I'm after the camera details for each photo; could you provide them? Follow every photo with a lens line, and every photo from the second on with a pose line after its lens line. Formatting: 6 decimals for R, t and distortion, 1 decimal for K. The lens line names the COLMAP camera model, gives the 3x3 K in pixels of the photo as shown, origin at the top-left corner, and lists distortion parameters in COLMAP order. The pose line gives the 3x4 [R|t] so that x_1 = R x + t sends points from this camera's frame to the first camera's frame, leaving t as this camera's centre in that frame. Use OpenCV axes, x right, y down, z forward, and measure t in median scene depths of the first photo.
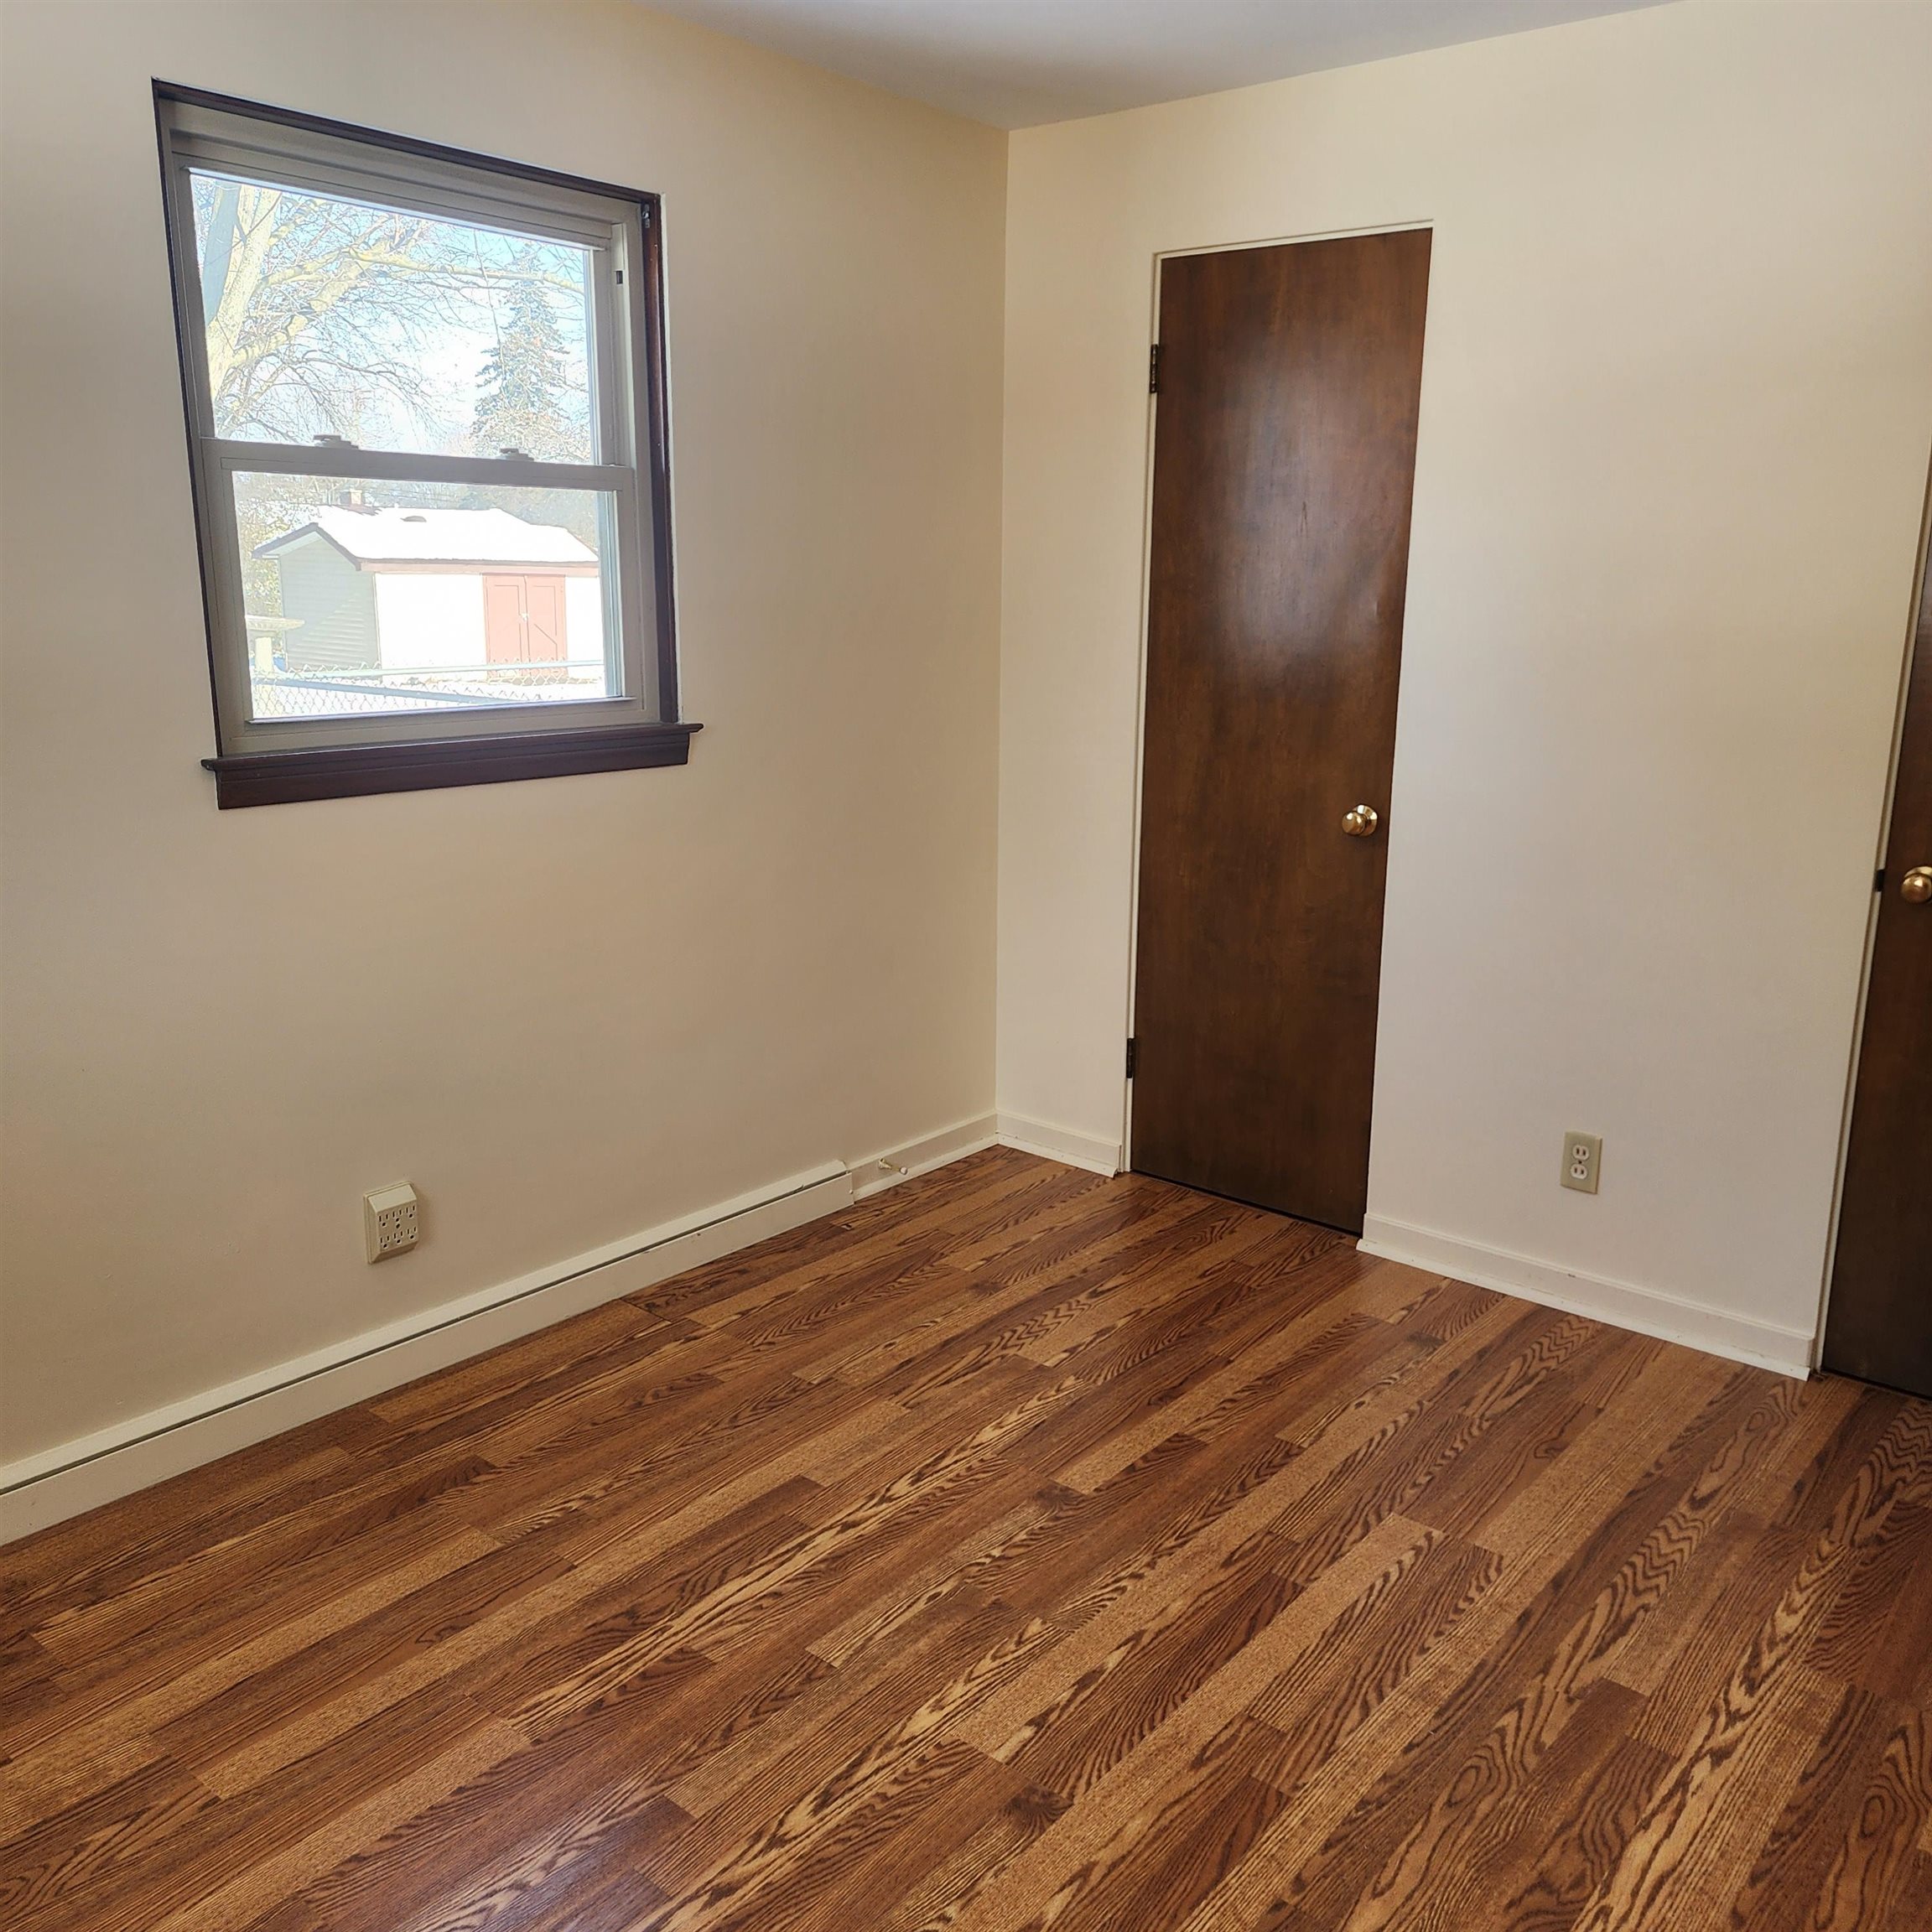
lens RADIAL K [[1708.9, 0, 975.2], [0, 1708.9, 983.6], [0, 0, 1]] dist [0.078910, -0.078367]
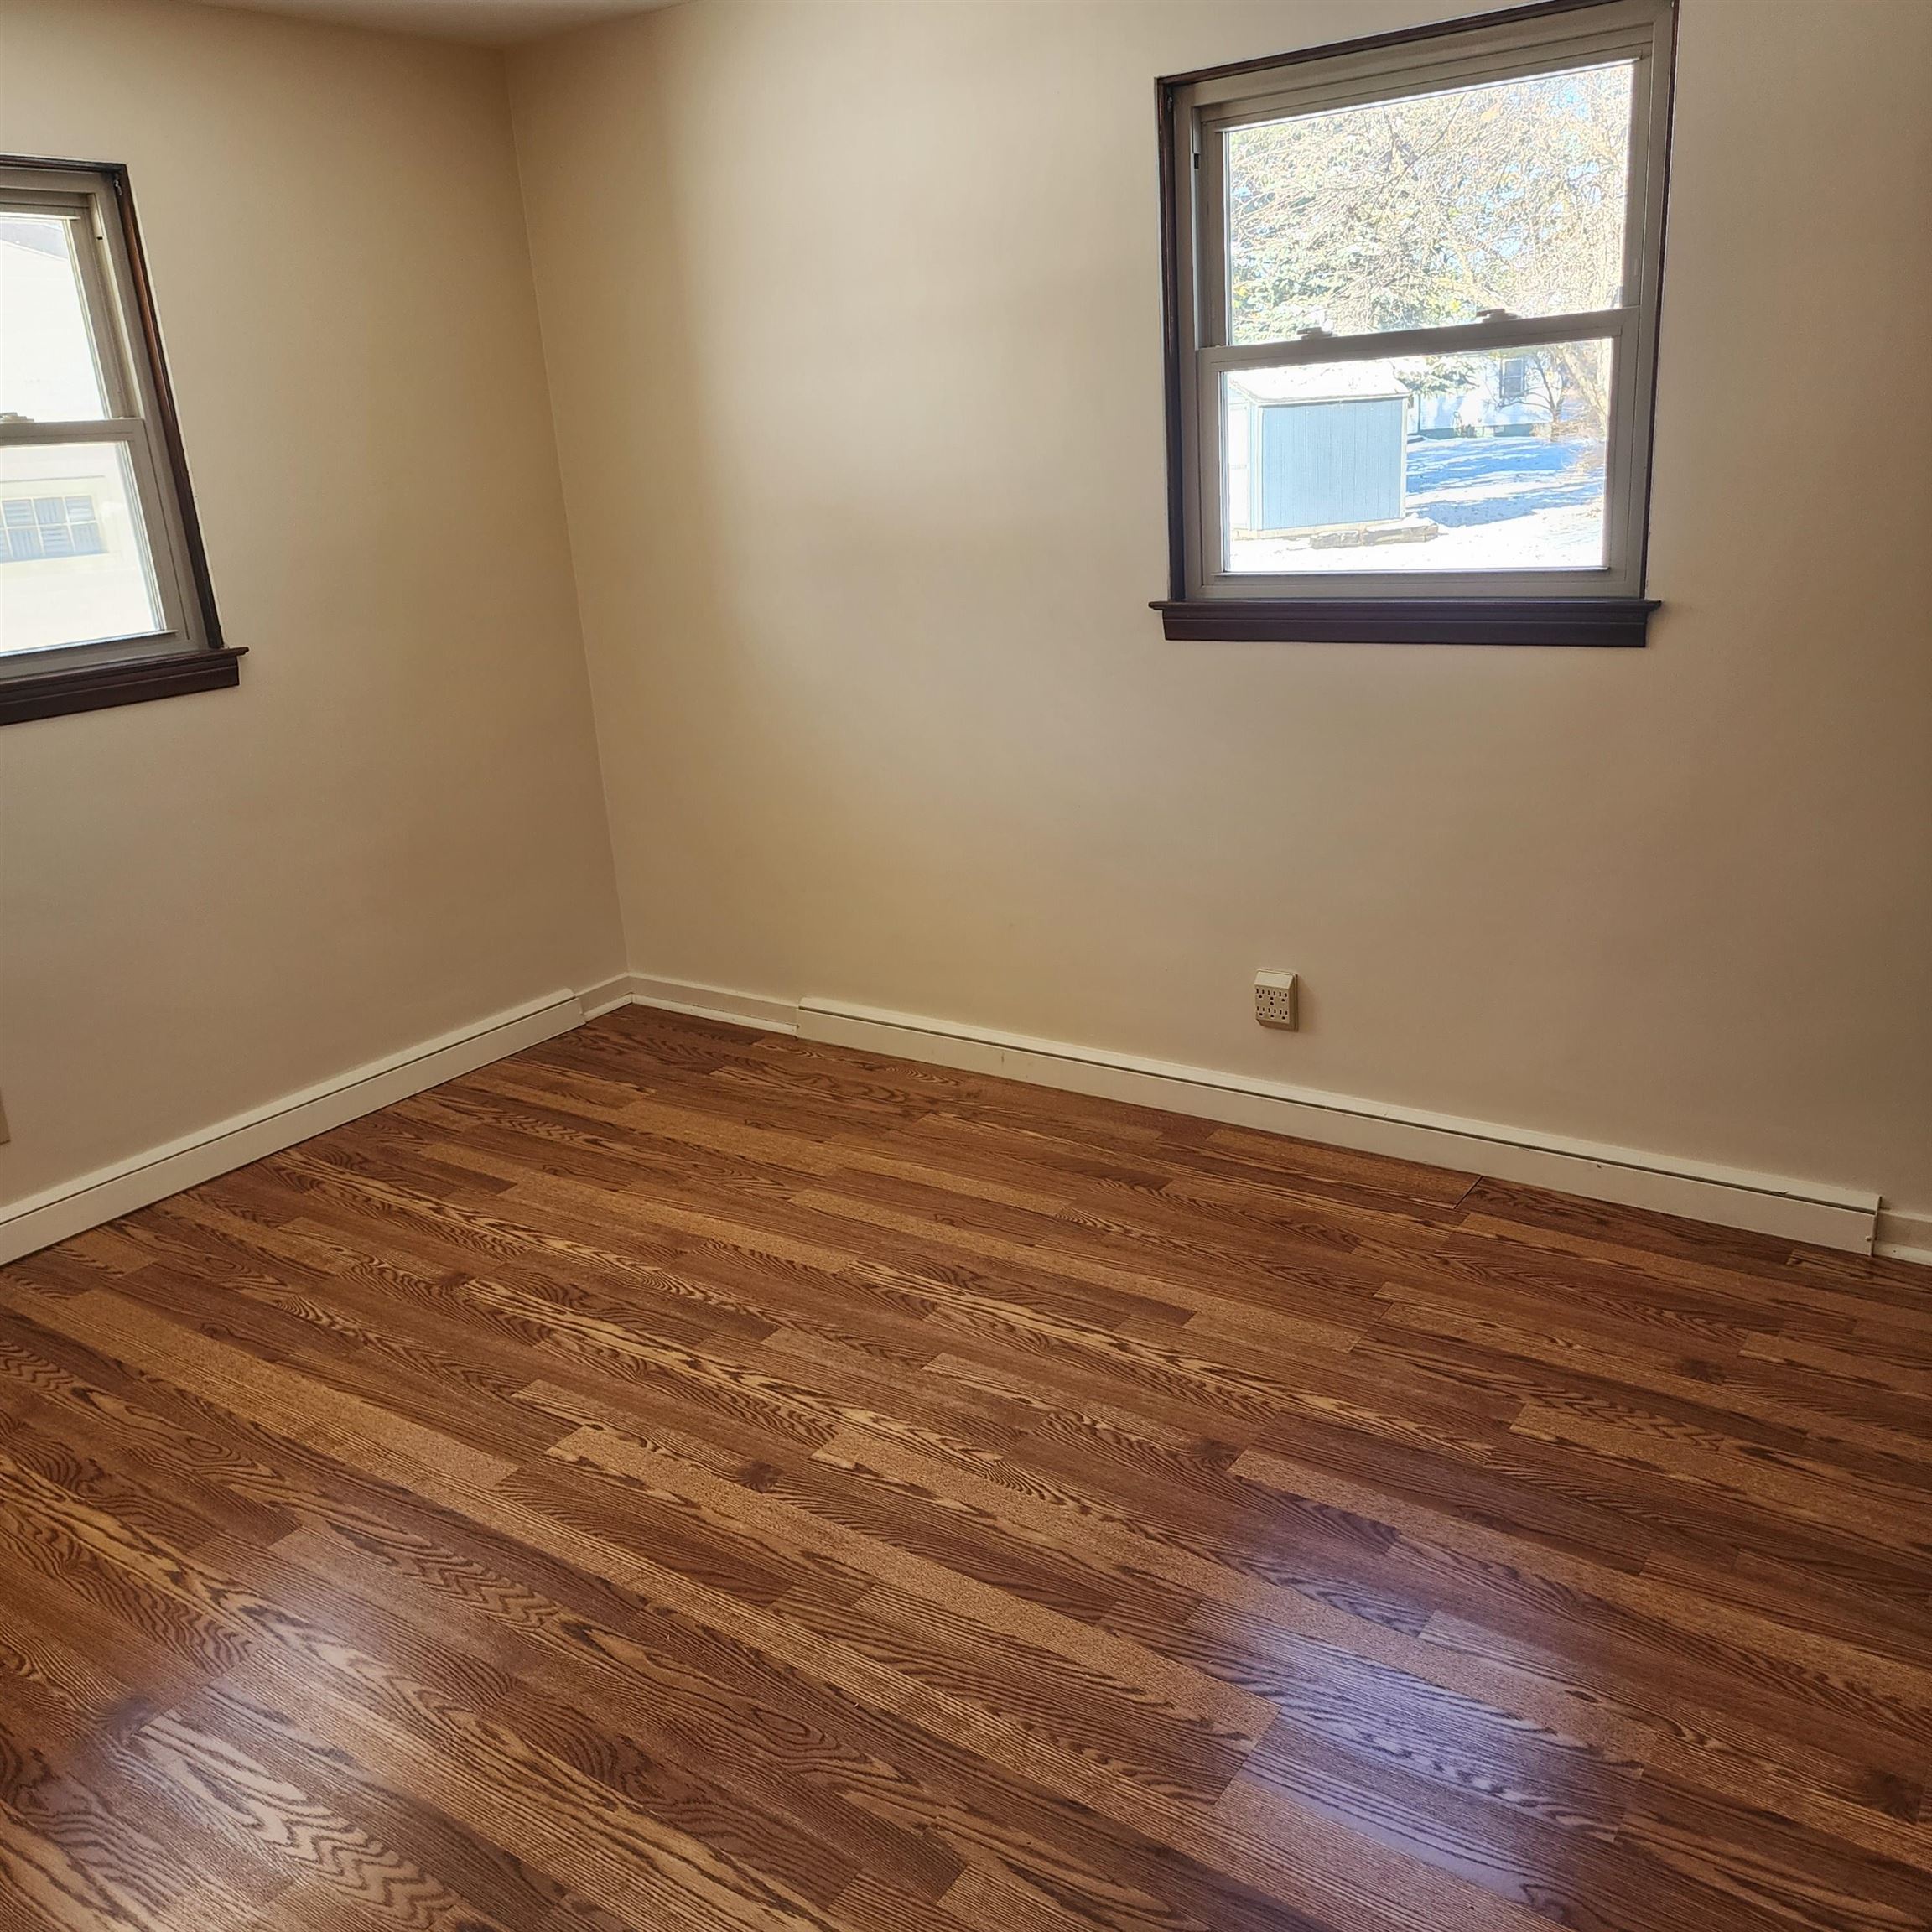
lens RADIAL K [[1708.9, 0, 971.0], [0, 1708.9, 949.6], [0, 0, 1]] dist [0.078910, -0.078367]
pose [[0.076123, 0.285237, -0.955429, 0.931406], [-0.179788, 0.946431, 0.268226, -0.211957], [0.980756, 0.151357, 0.123328, 0.757273]]
